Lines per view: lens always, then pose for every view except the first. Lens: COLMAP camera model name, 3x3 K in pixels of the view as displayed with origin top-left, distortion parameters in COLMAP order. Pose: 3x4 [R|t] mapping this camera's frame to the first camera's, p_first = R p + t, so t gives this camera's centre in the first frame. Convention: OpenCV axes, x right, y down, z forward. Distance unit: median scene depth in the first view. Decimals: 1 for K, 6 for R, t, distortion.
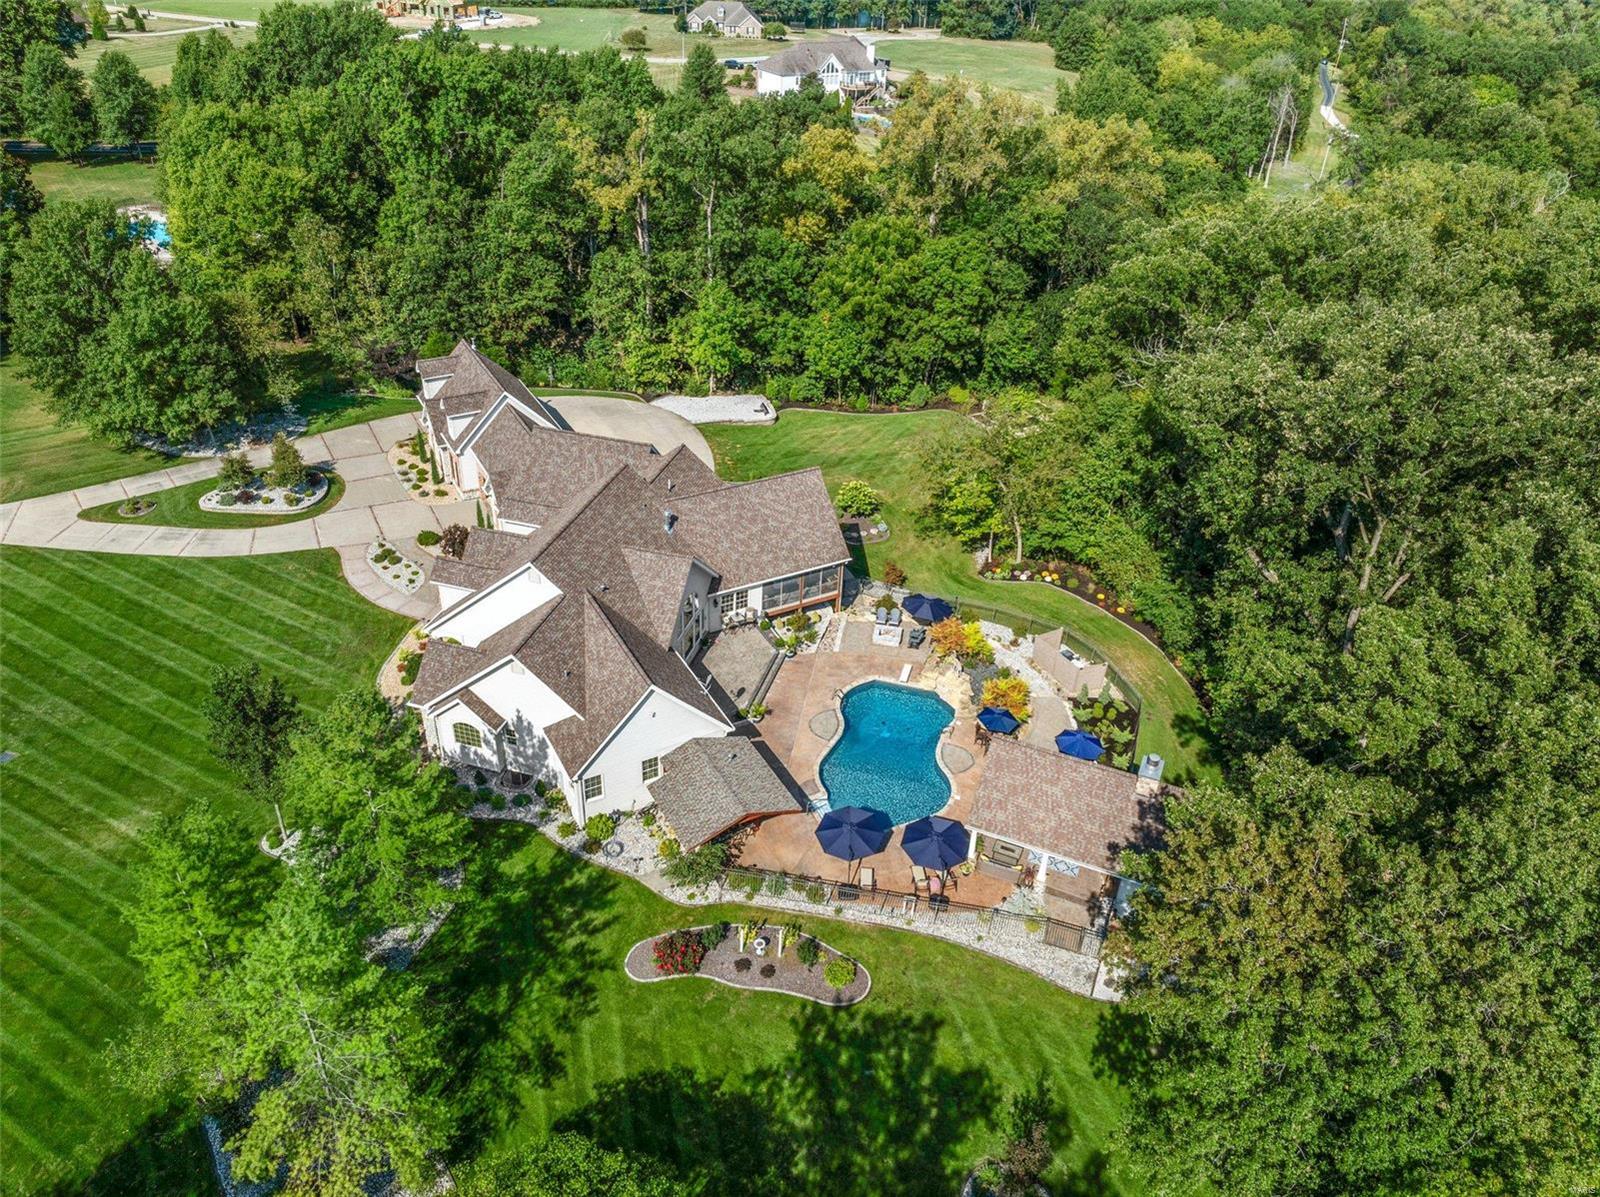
lens RADIAL K [[1115.6, 0, 794.4], [0, 1115.6, 596.2], [0, 0, 1]] dist [-0.039312, -0.001422]
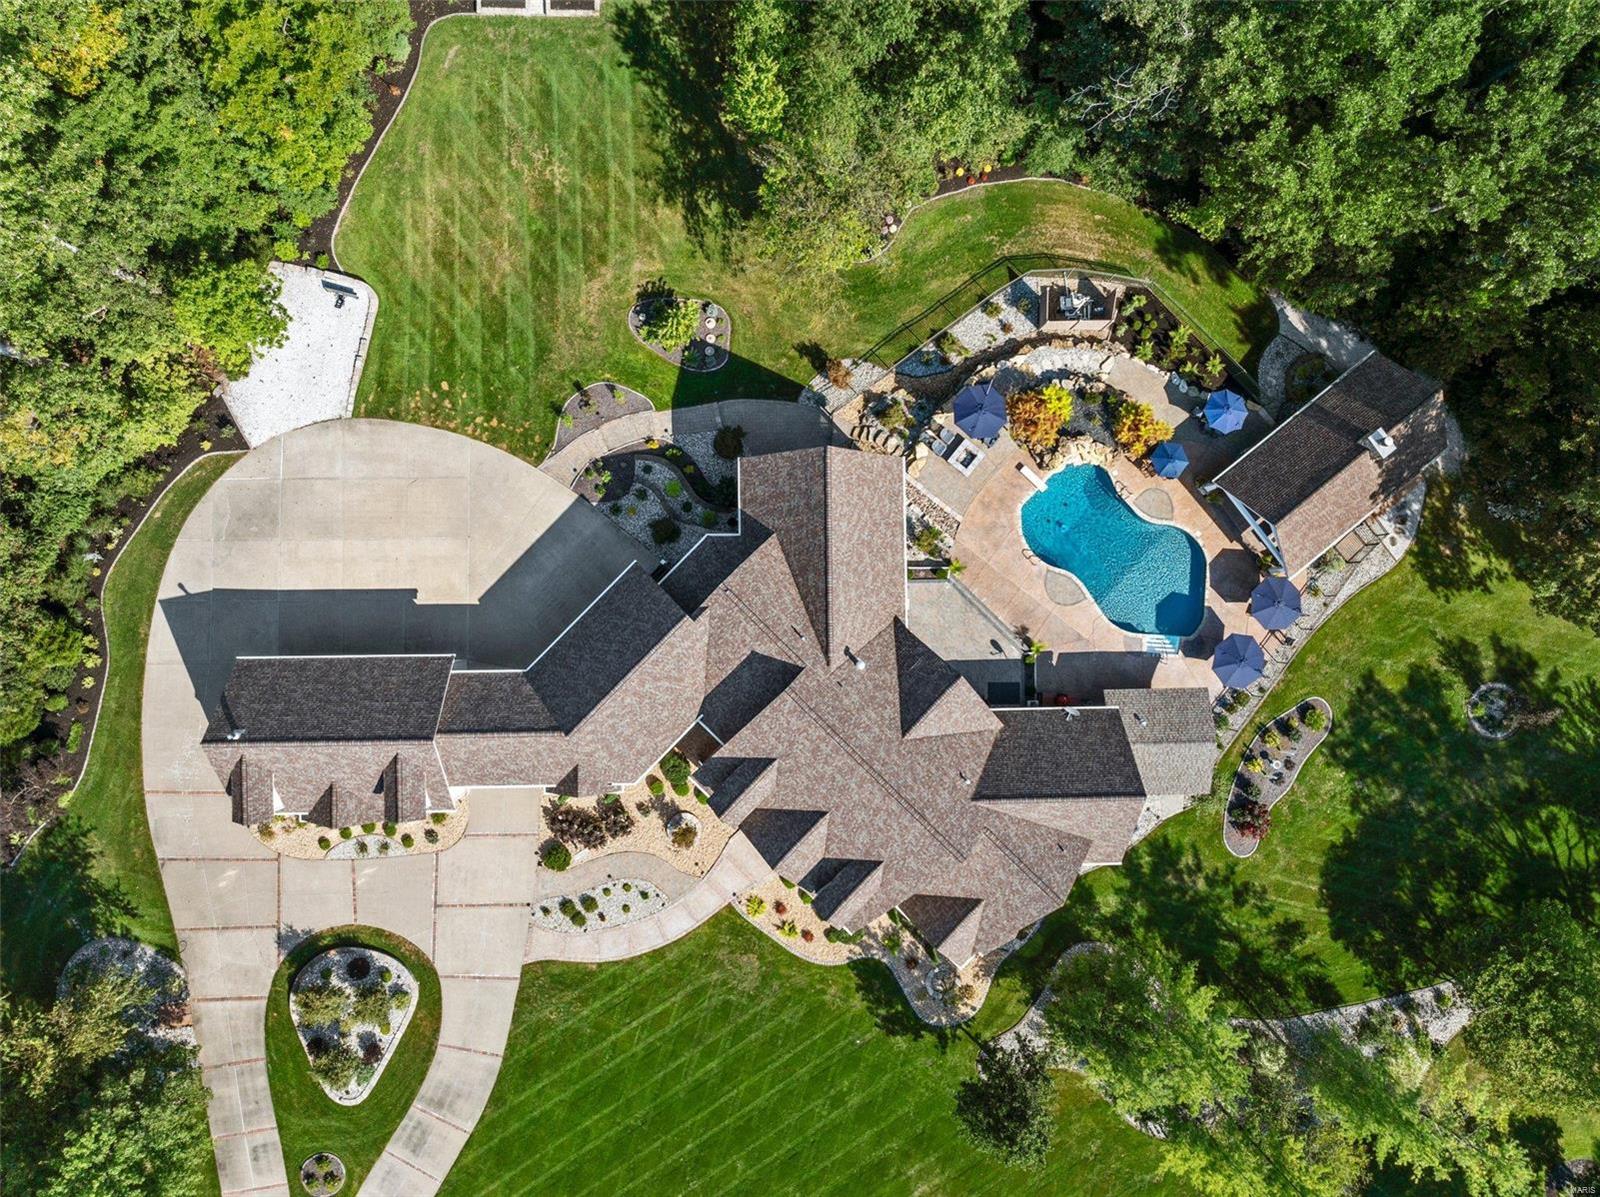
lens RADIAL K [[1115.6, 0, 806.2], [0, 1115.6, 556.7], [0, 0, 1]] dist [-0.039312, -0.001422]
pose [[0.468035, -0.883568, 0.015842, -0.073005], [0.457332, 0.257515, 0.851195, -0.868854], [-0.756168, -0.391144, 0.524610, 0.624099]]
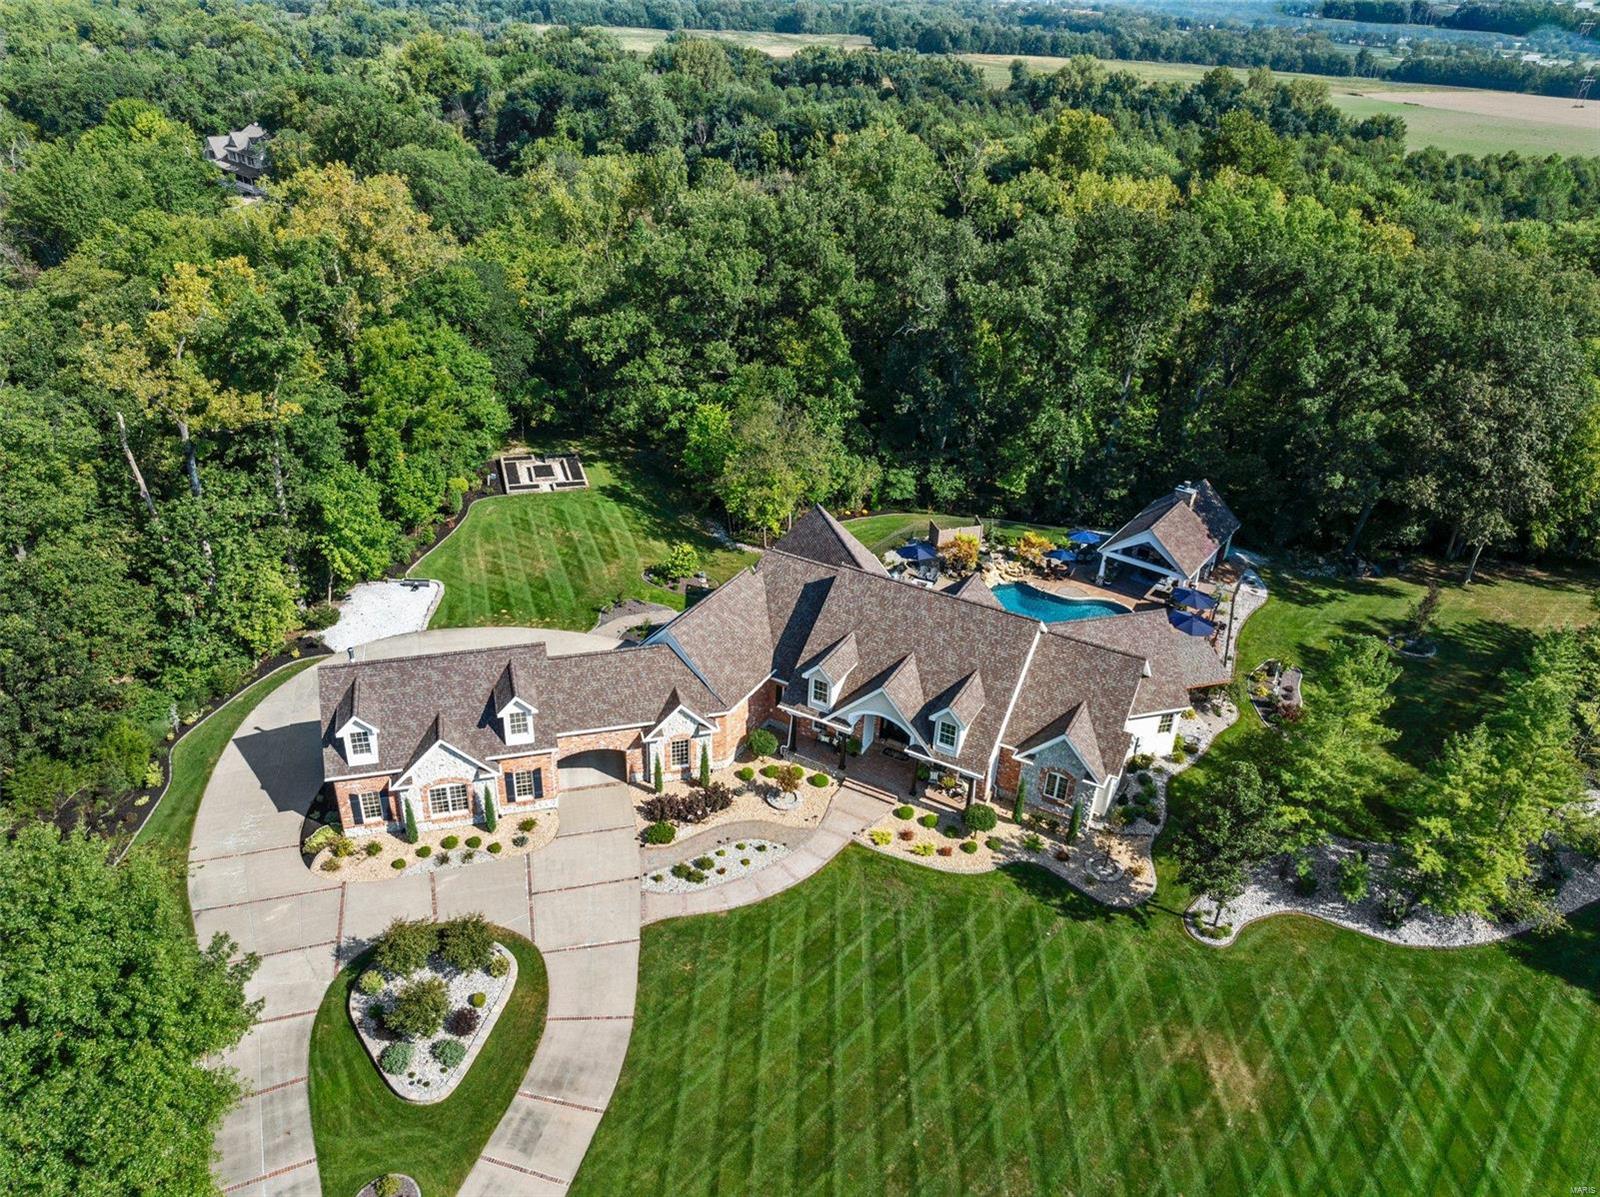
lens RADIAL K [[1115.6, 0, 796.2], [0, 1115.6, 593.5], [0, 0, 1]] dist [-0.039312, -0.001422]
pose [[0.214478, -0.496422, 0.841168, -1.045439], [0.503753, 0.794051, 0.340171, -0.474315], [-0.836799, 0.350782, 0.420380, 0.655938]]
